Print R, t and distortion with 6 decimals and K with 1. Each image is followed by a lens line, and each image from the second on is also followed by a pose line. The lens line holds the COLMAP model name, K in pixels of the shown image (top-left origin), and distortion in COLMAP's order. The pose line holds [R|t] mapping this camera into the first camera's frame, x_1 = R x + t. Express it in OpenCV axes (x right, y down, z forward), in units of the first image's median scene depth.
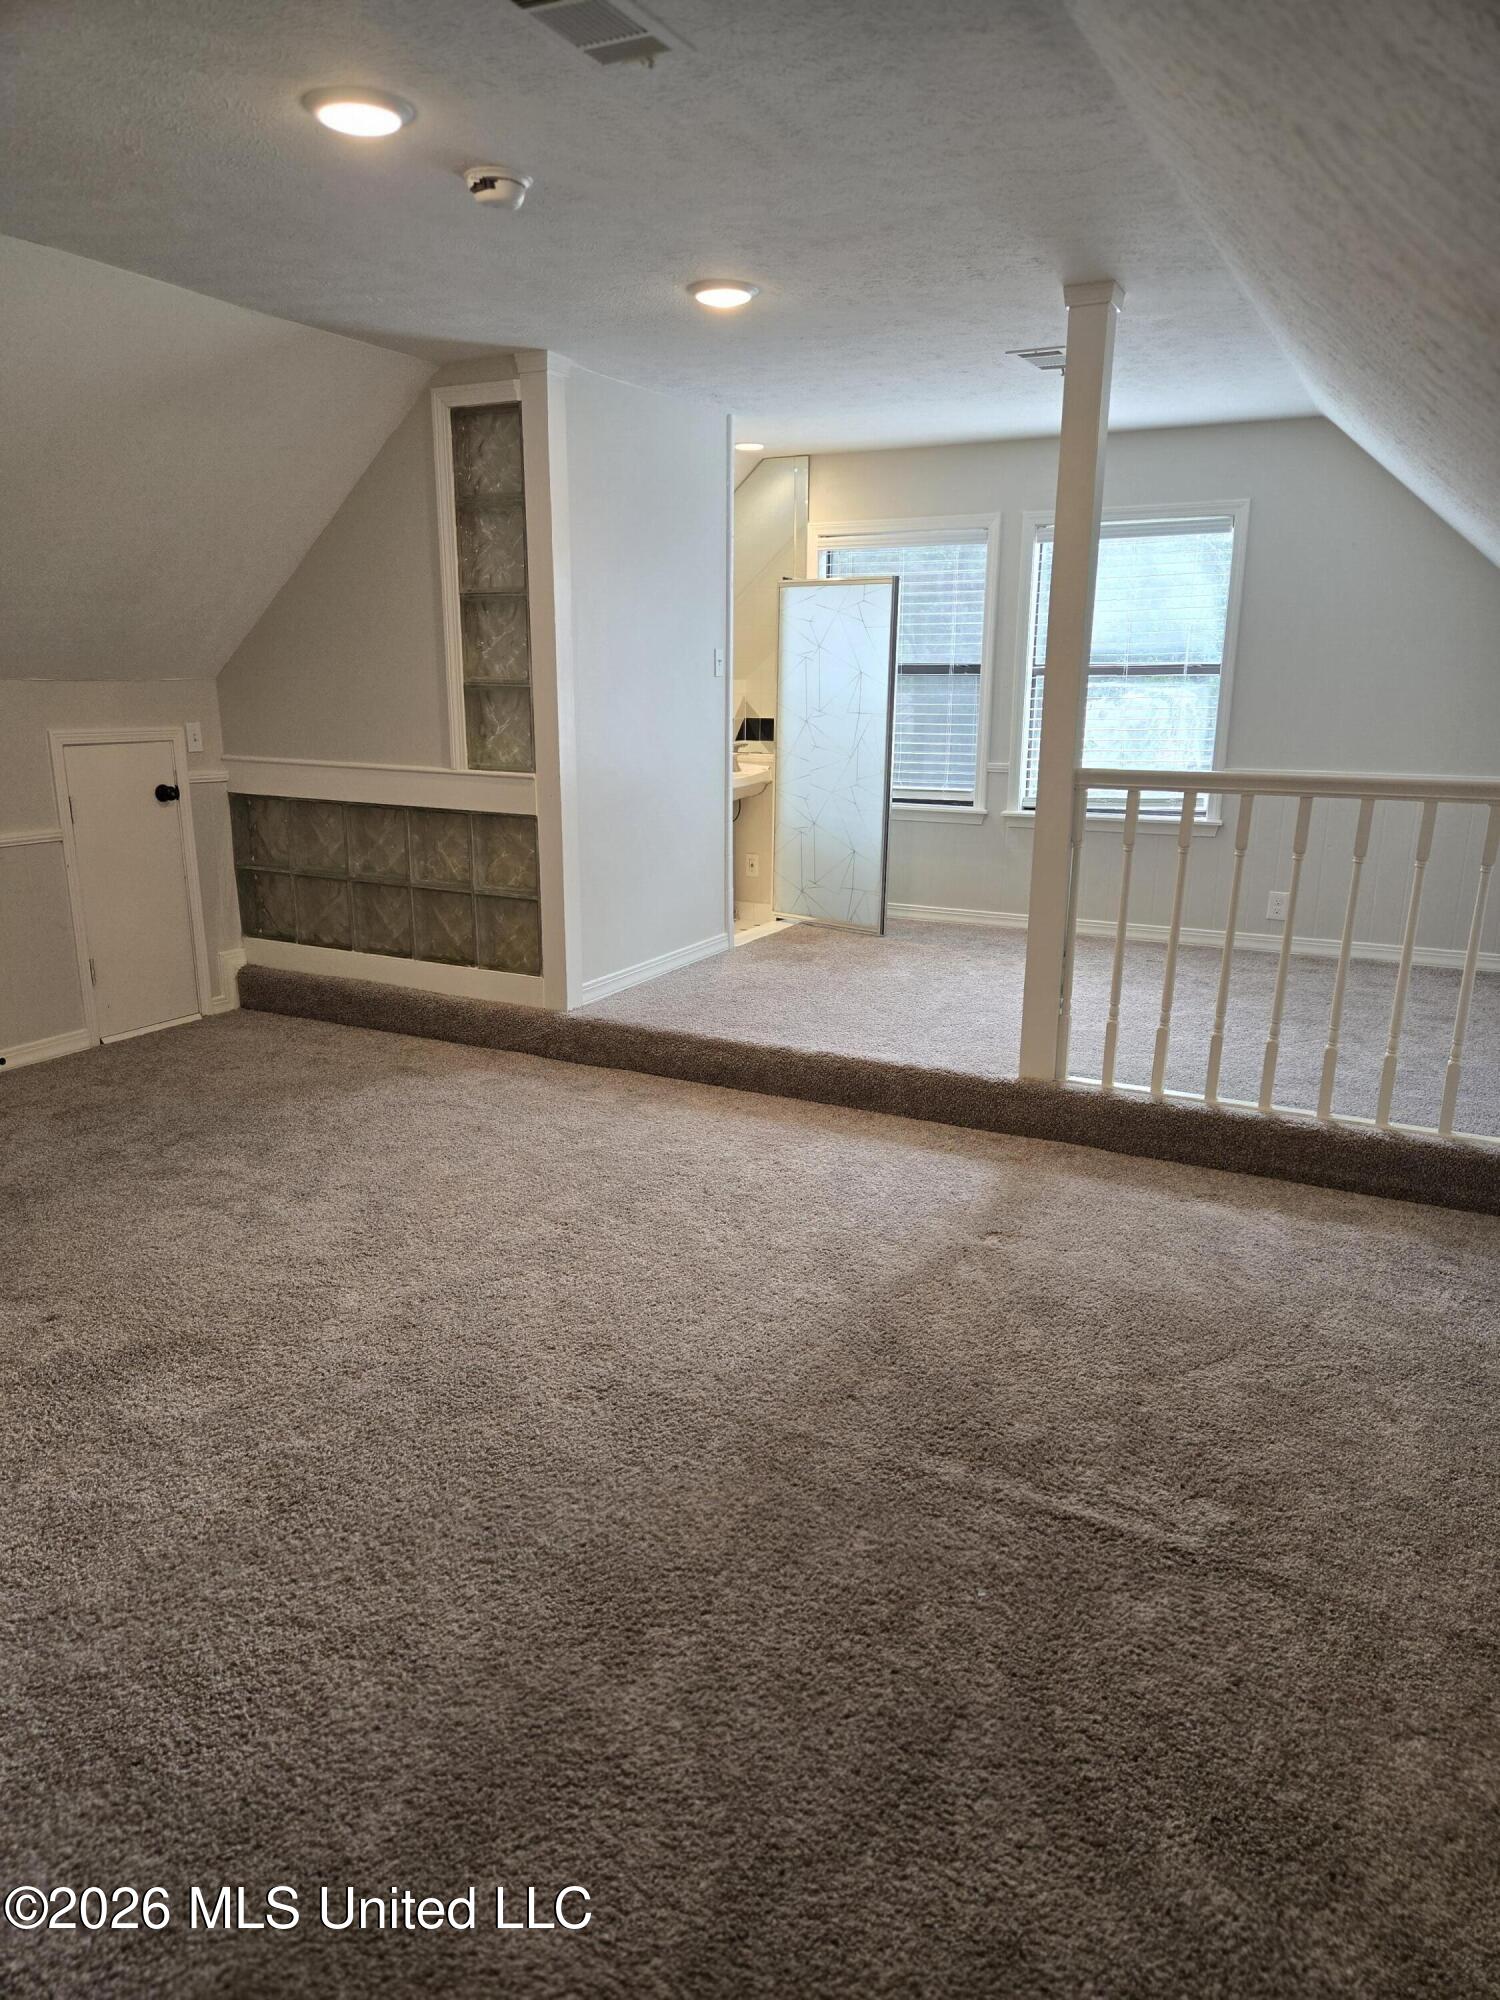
lens RADIAL K [[1325.7, 0, 741.9], [0, 1325.7, 1009.0], [0, 0, 1]] dist [0.080562, -0.073935]
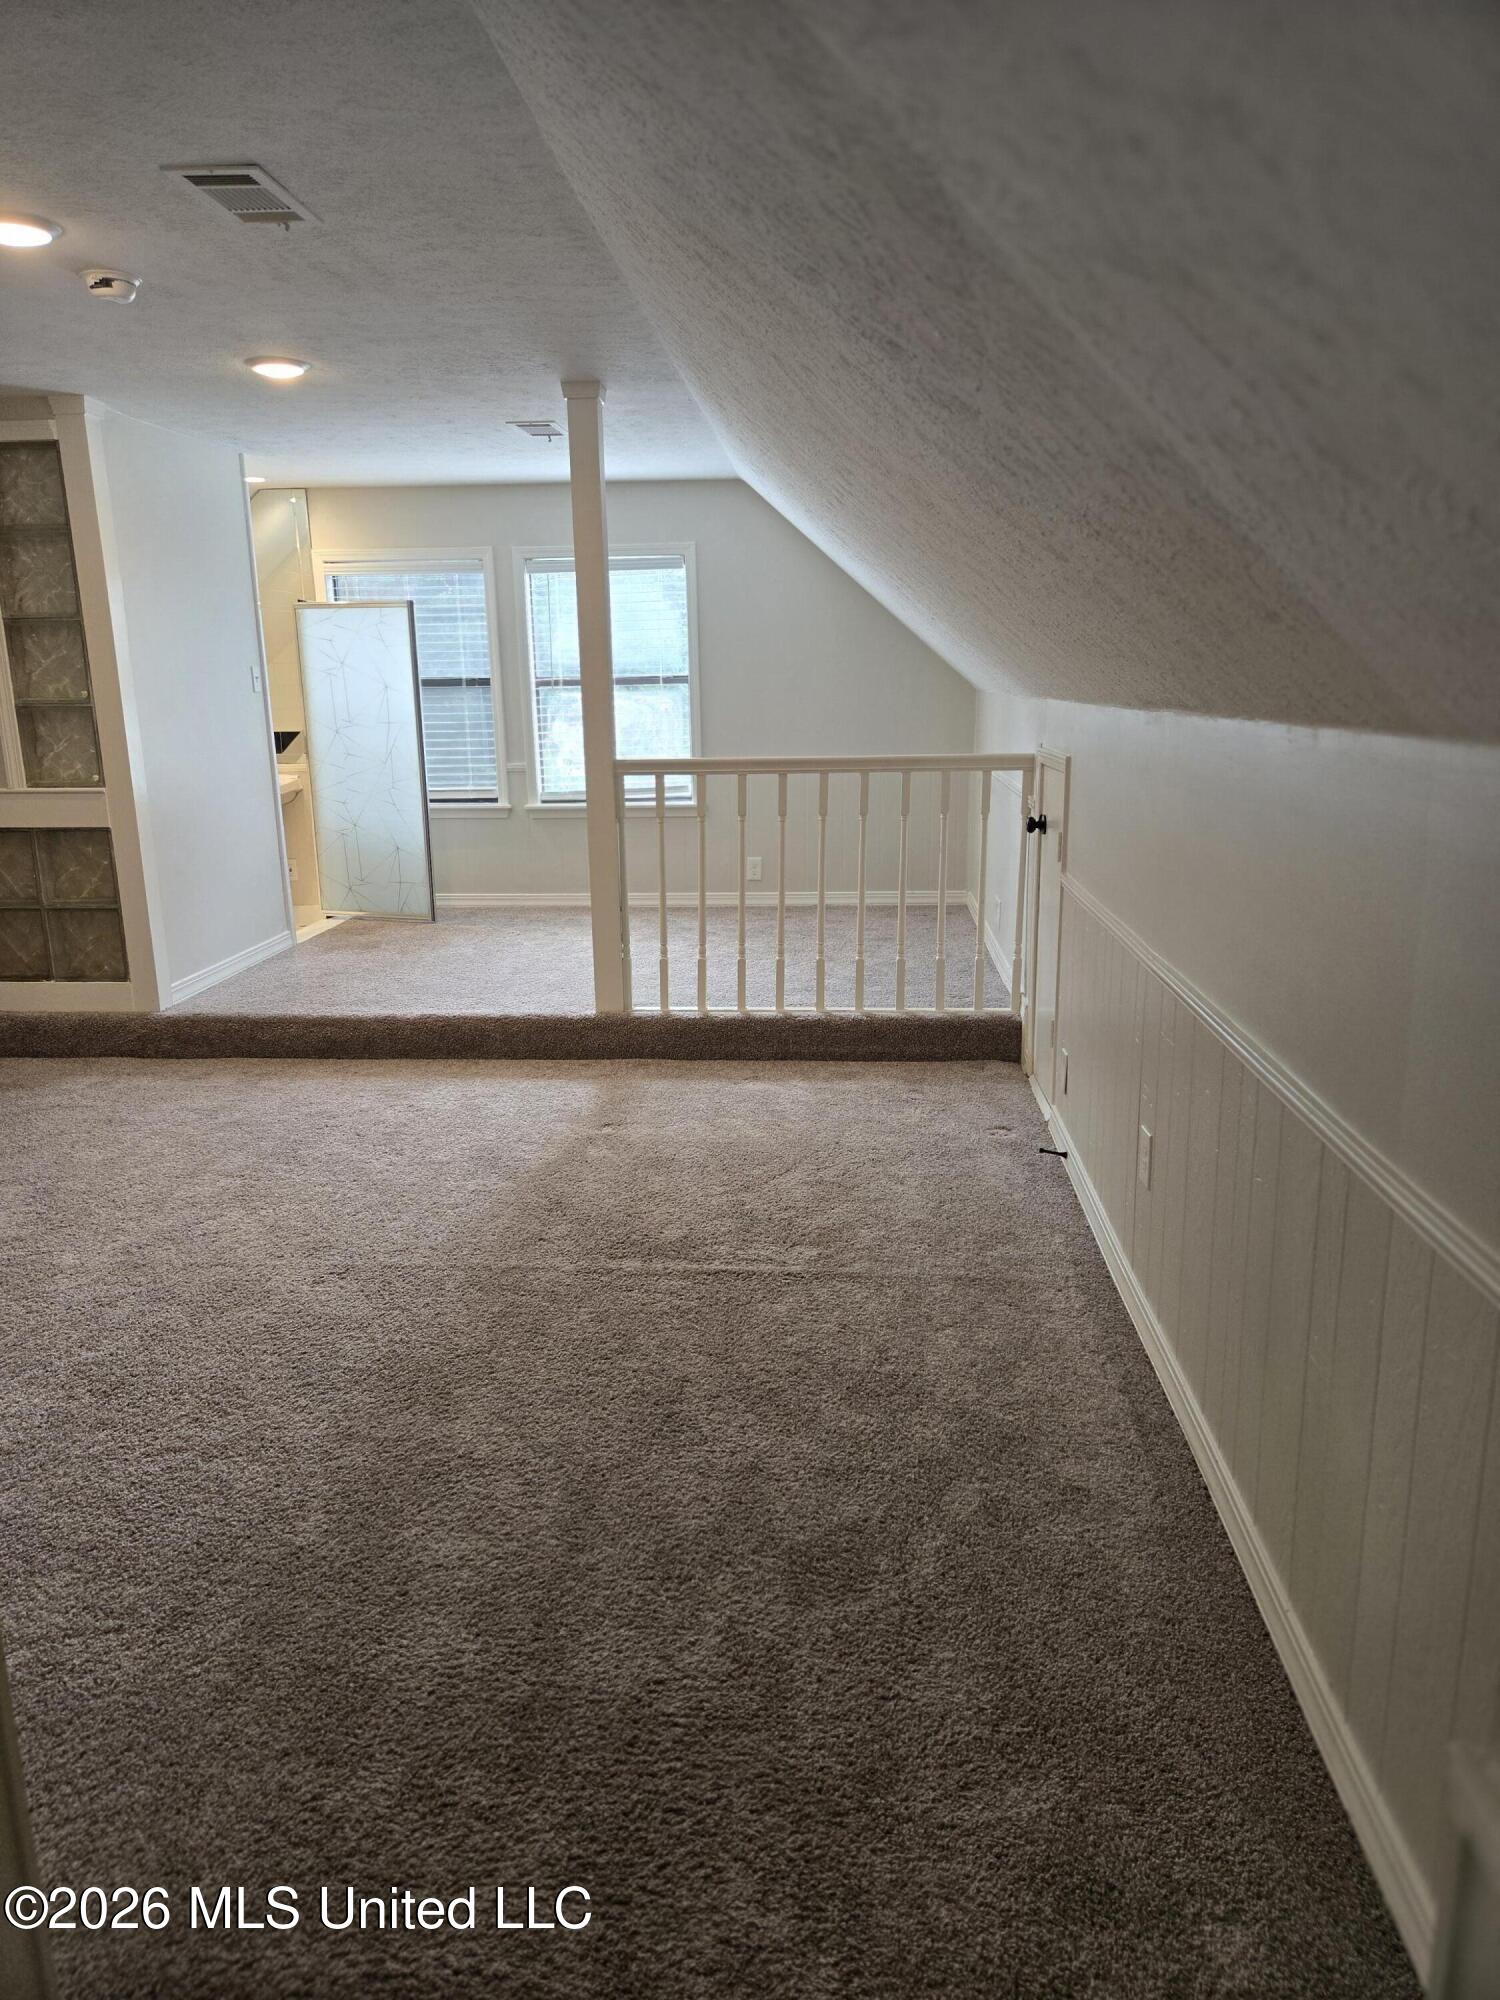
lens RADIAL K [[1385.6, 0, 727.0], [0, 1385.6, 997.3], [0, 0, 1]] dist [0.089223, -0.084762]
pose [[0.918746, -0.110009, 0.379215, -0.177625], [0.119723, 0.992805, -0.002052, 0.059073], [-0.376261, 0.047286, 0.925306, -0.248199]]
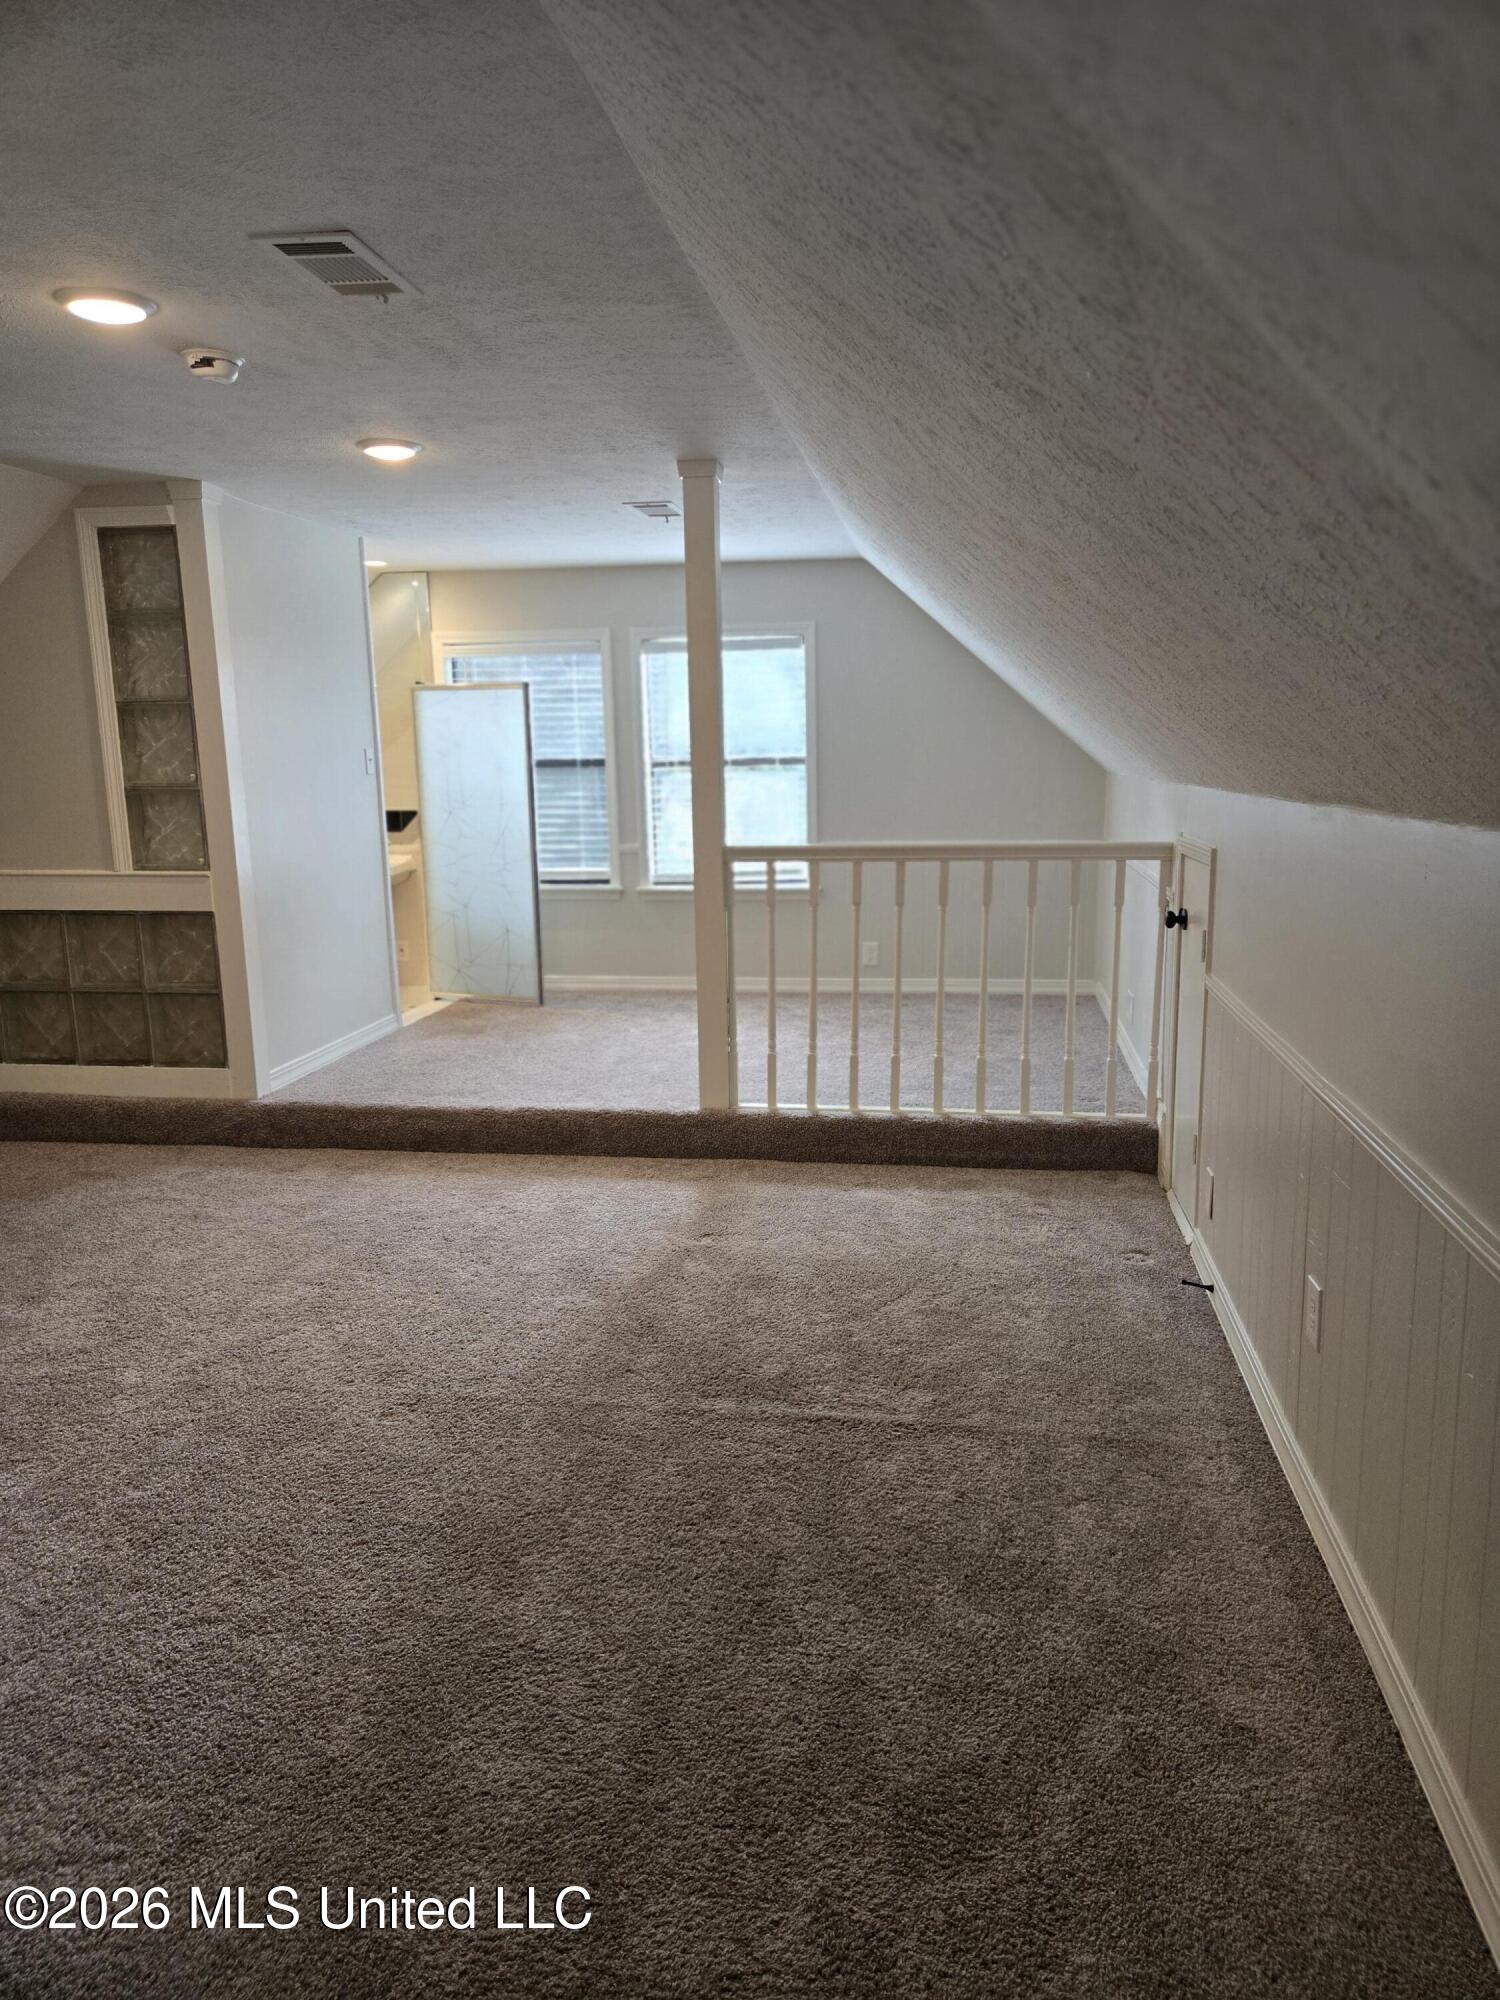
lens RADIAL K [[1361.9, 0, 750.0], [0, 1361.9, 1000.0], [0, 0, 1]] dist [0.088780, -0.085570]
pose [[0.944857, -0.078582, 0.317916, -0.132742], [0.101254, 0.993317, -0.055403, 0.029297], [-0.311438, 0.084538, 0.946499, -0.164978]]
